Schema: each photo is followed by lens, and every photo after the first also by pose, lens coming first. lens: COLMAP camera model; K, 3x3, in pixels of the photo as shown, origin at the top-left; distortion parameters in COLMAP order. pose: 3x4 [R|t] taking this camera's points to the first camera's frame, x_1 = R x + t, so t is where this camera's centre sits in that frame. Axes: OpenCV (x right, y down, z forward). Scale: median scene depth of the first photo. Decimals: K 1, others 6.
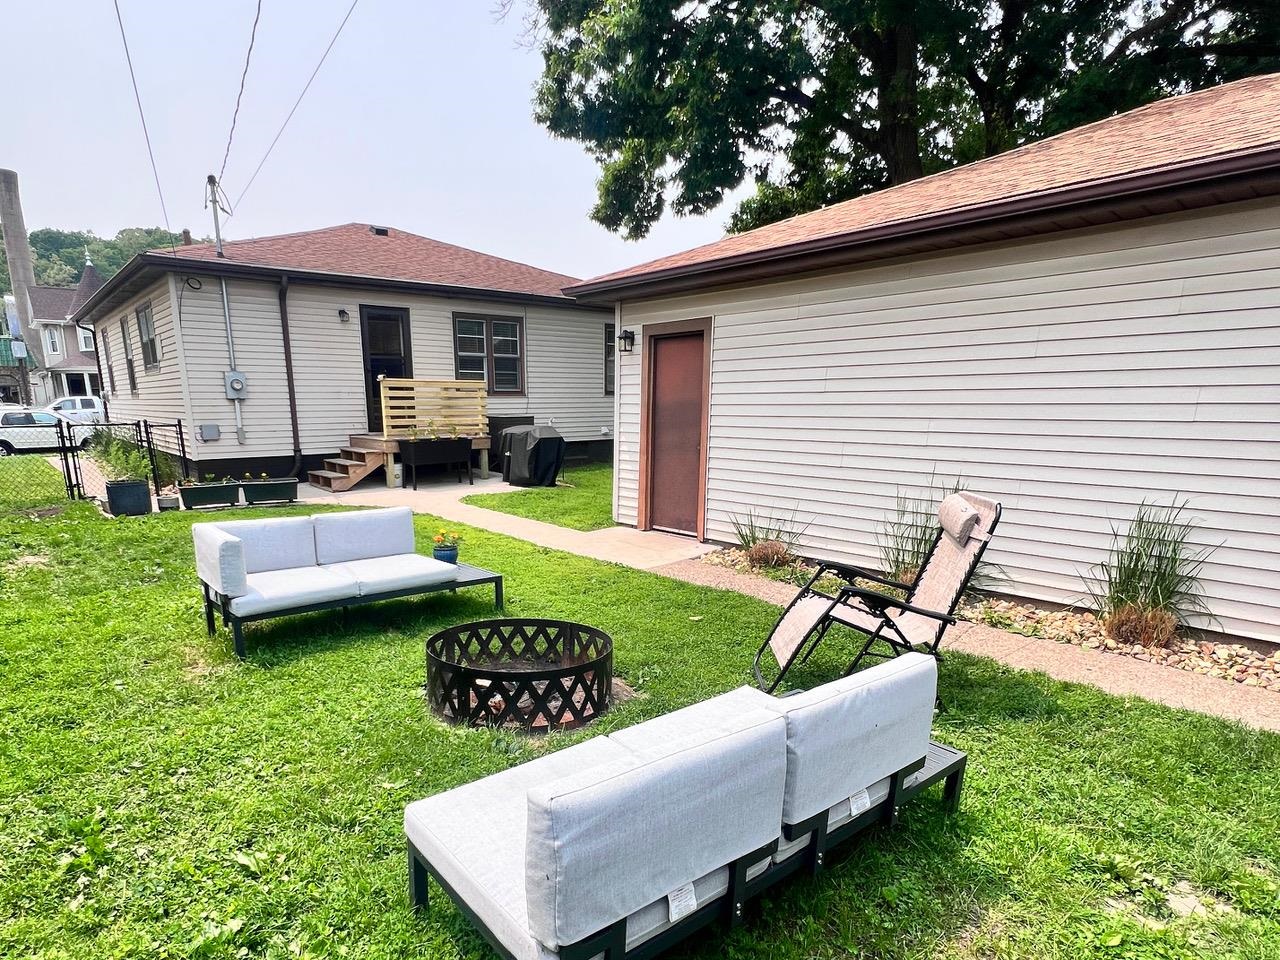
lens RADIAL K [[503.8, 0, 640.0], [0, 503.8, 480.0], [0, 0, 1]] dist [-0.001964, -0.000200]
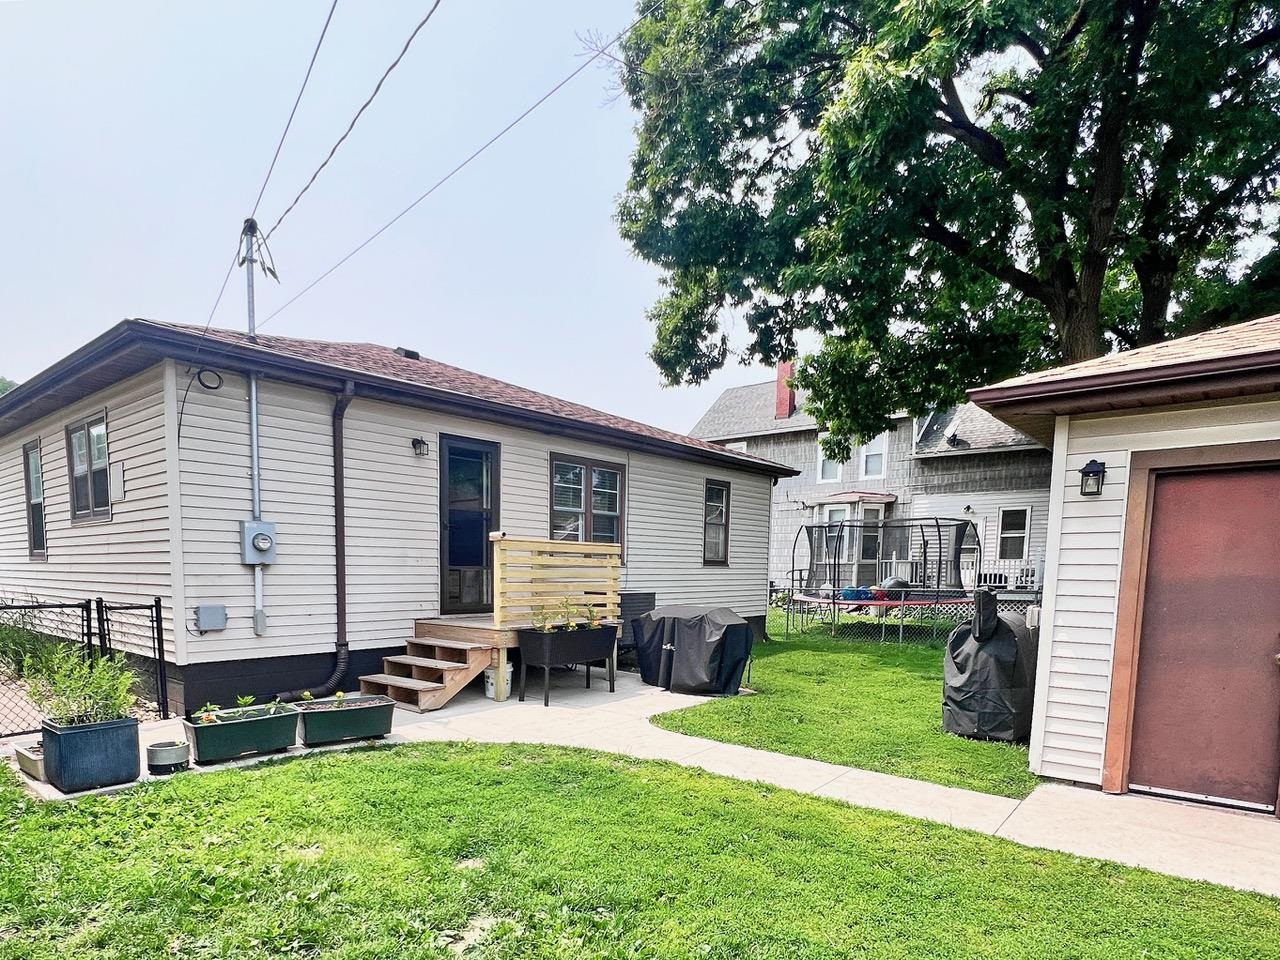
lens RADIAL K [[518.6, 0, 638.3], [0, 518.6, 604.8], [0, 0, 1]] dist [-0.000605, -0.000125]
pose [[0.990987, 0.001174, 0.133953, -0.410058], [0.011092, 0.995808, -0.090789, -0.046503], [-0.133498, 0.091457, 0.986820, 0.297533]]
